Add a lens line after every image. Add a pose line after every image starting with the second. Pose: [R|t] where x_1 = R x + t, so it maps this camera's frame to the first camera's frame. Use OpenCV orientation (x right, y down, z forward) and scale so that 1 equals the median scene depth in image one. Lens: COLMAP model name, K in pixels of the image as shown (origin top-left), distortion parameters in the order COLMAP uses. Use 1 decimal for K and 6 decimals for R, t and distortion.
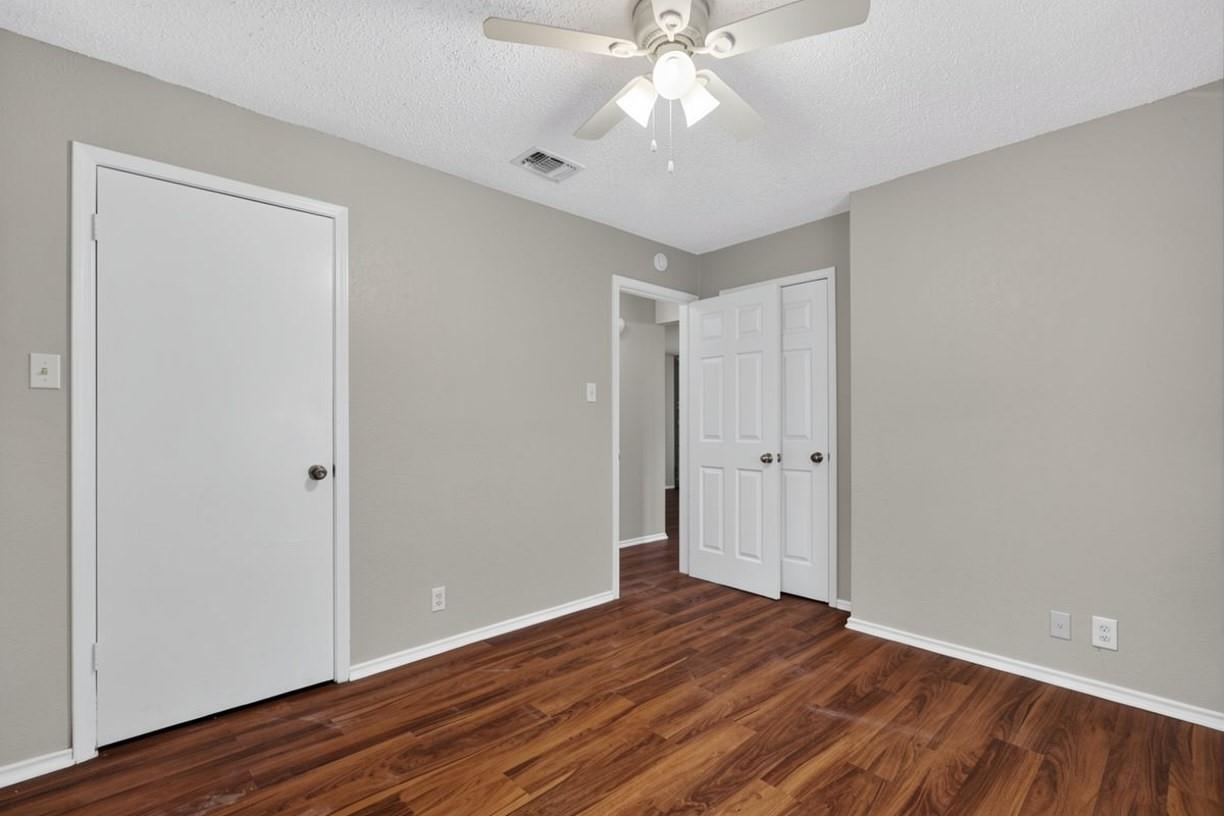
lens RADIAL K [[552.0, 0, 612.0], [0, 552.0, 408.0], [0, 0, 1]] dist [-0.003450, -0.000234]
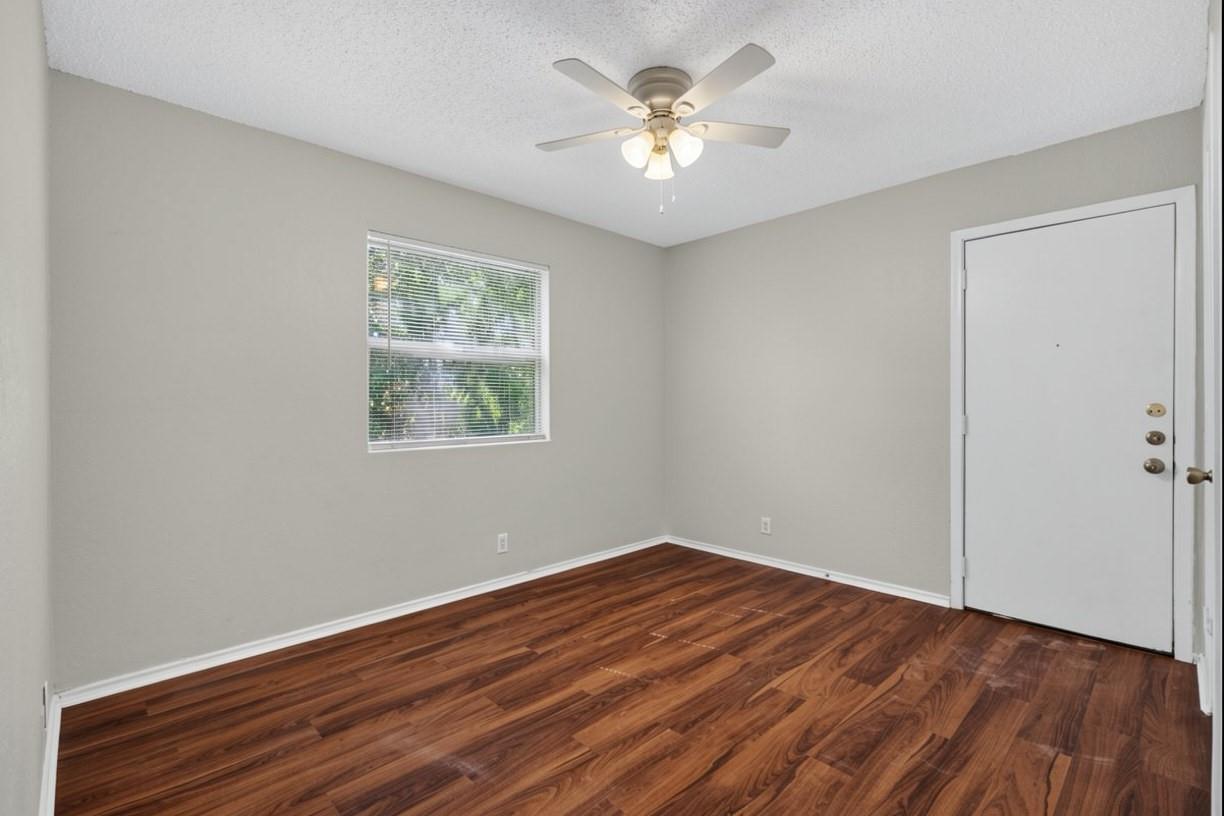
lens RADIAL K [[554.4, 0, 612.8], [0, 554.4, 395.3], [0, 0, 1]] dist [-0.009157, -0.000148]
pose [[-0.999934, 0.004602, -0.010573, 0.203339], [0.004939, 0.999471, -0.032137, 0.044034], [0.010420, -0.032187, -0.999428, 1.960565]]
